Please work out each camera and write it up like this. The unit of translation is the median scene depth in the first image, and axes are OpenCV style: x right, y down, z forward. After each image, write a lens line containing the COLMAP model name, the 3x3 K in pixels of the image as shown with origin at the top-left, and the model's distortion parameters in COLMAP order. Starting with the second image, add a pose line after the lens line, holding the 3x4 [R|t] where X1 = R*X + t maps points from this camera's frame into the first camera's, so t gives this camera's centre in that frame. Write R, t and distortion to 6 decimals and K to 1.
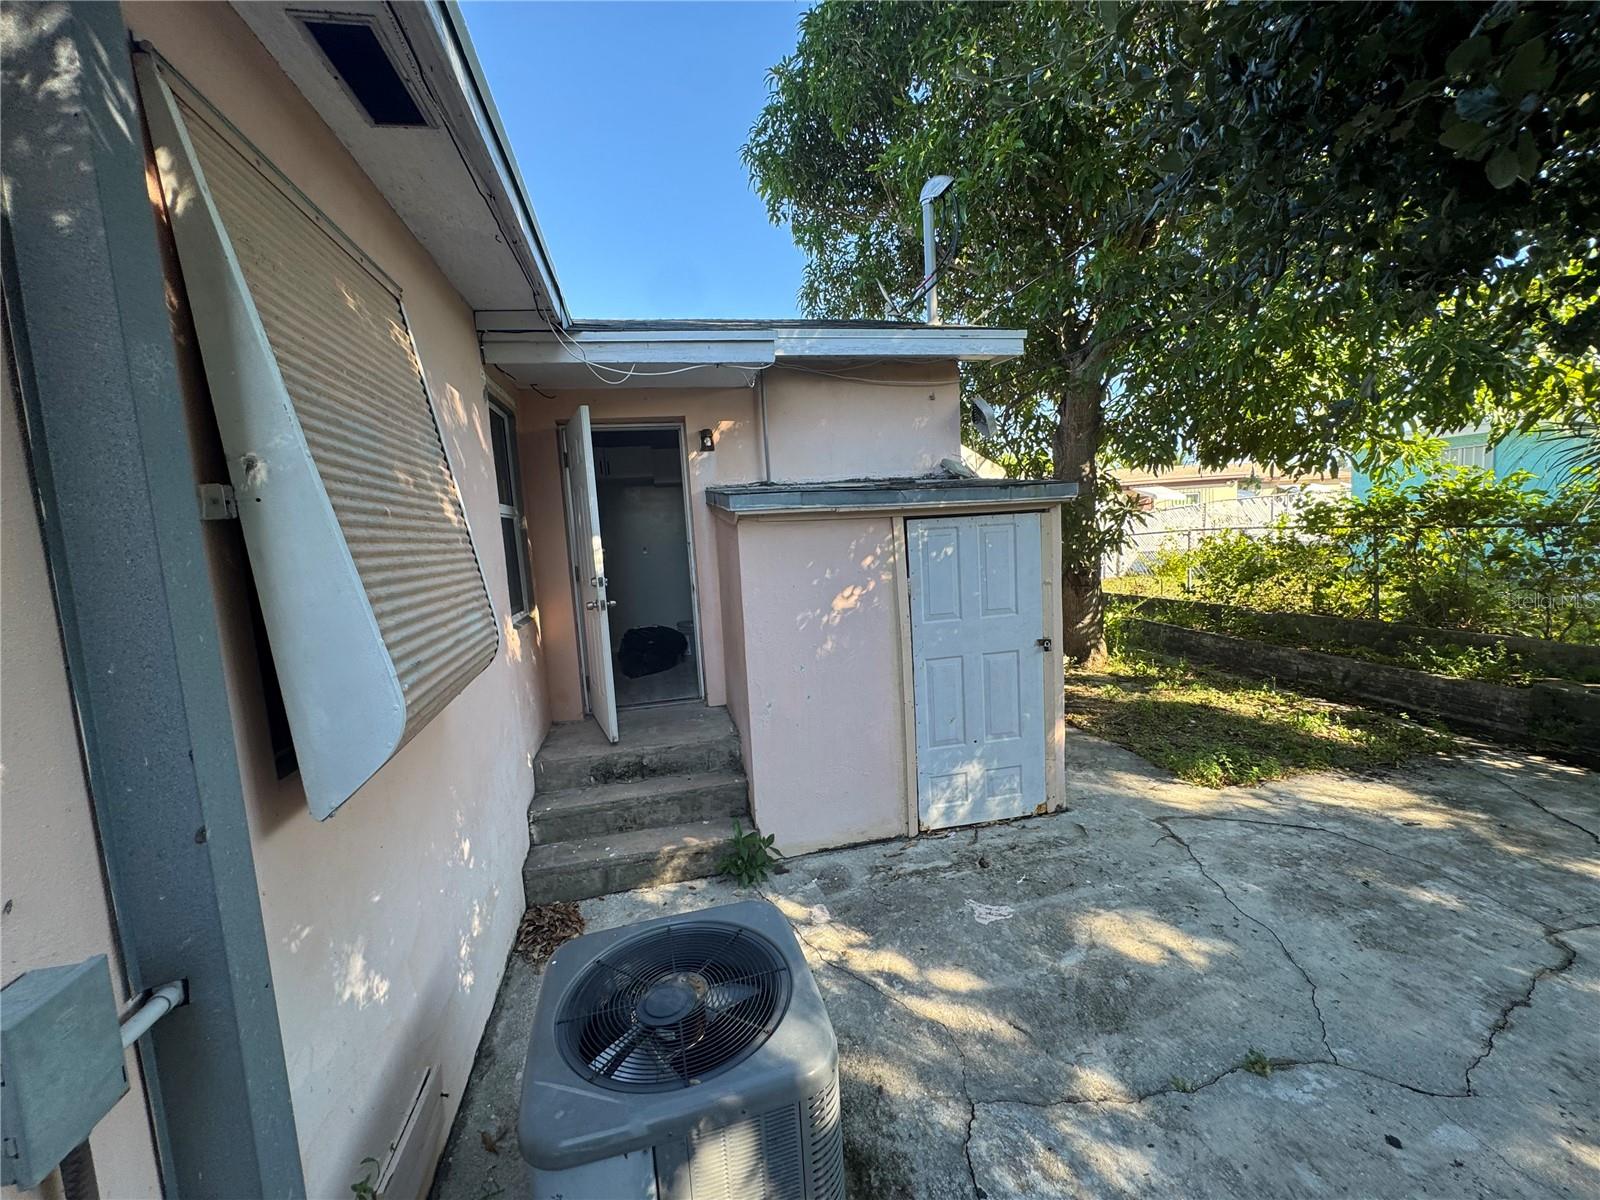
lens RADIAL K [[643.7, 0, 798.3], [0, 643.7, 596.5], [0, 0, 1]] dist [-0.000500, -0.000947]
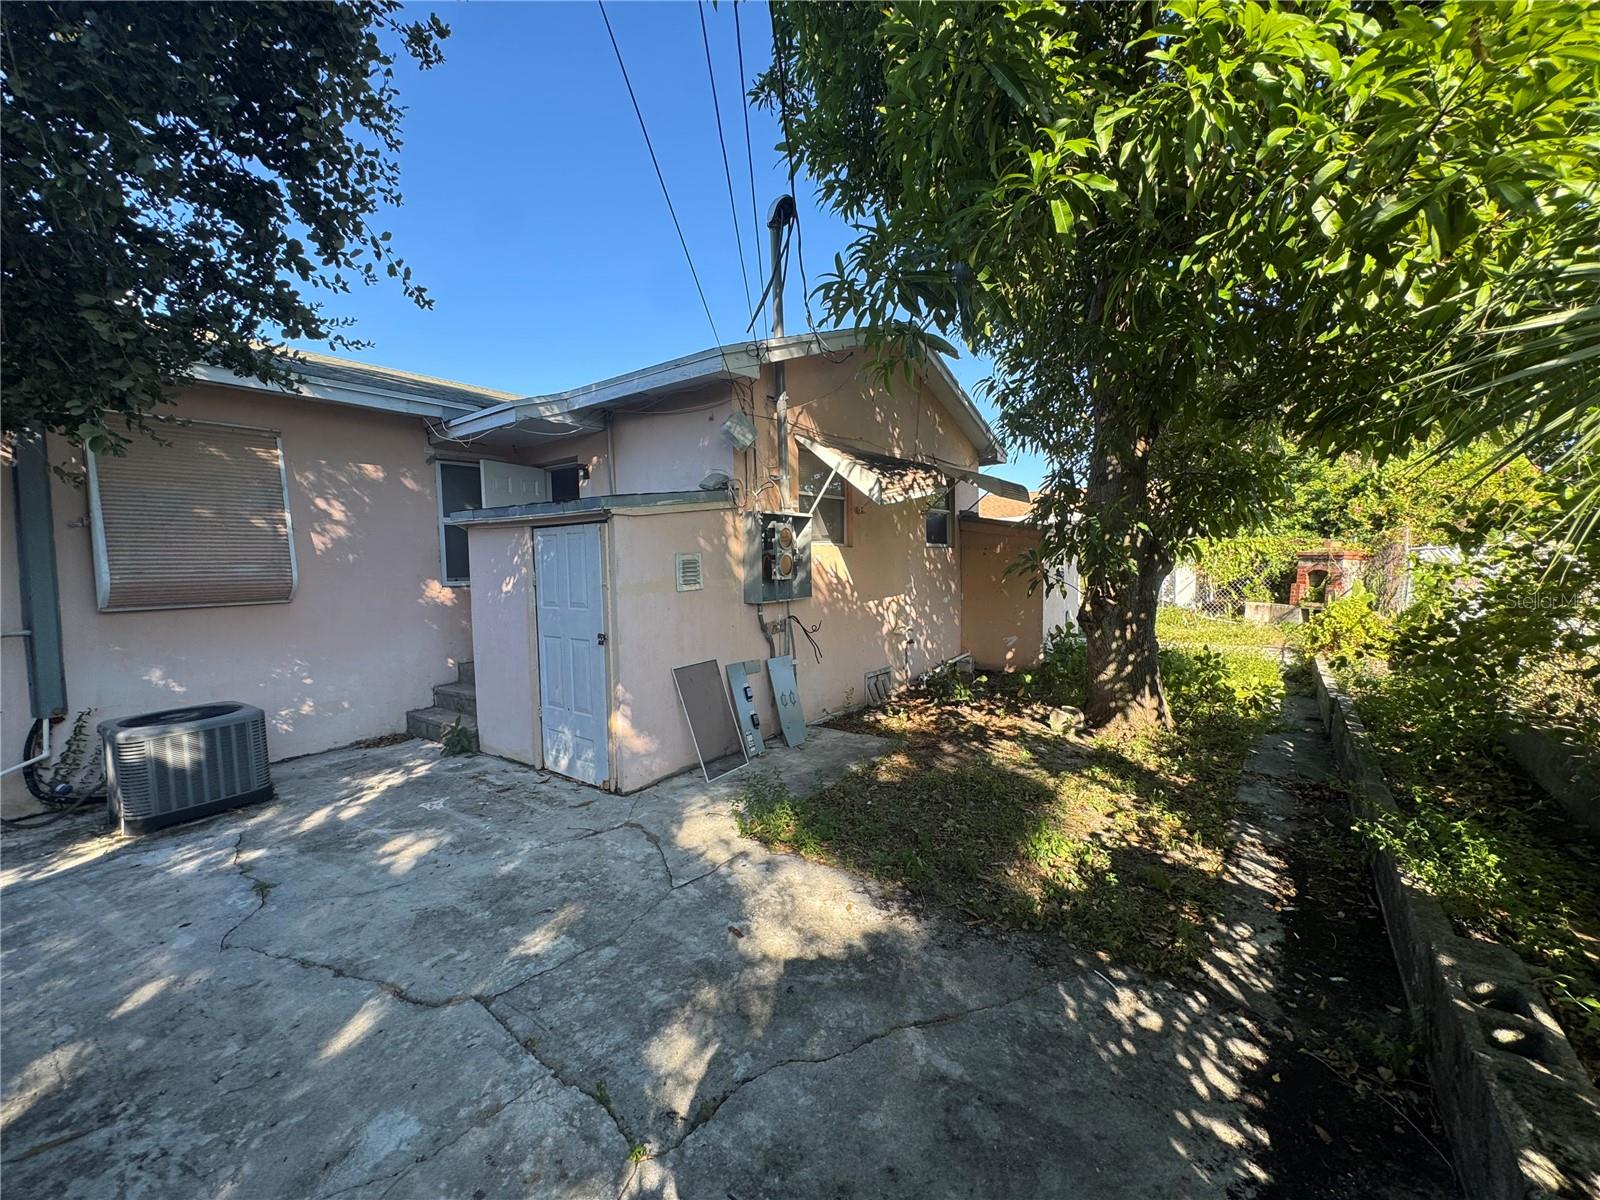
lens RADIAL K [[643.7, 0, 807.8], [0, 643.7, 604.6], [0, 0, 1]] dist [-0.000500, -0.000947]
pose [[0.662607, 0.096244, -0.742757, 1.551139], [-0.096123, 0.994436, 0.043105, -0.075701], [0.742773, 0.042834, 0.668172, 0.536269]]
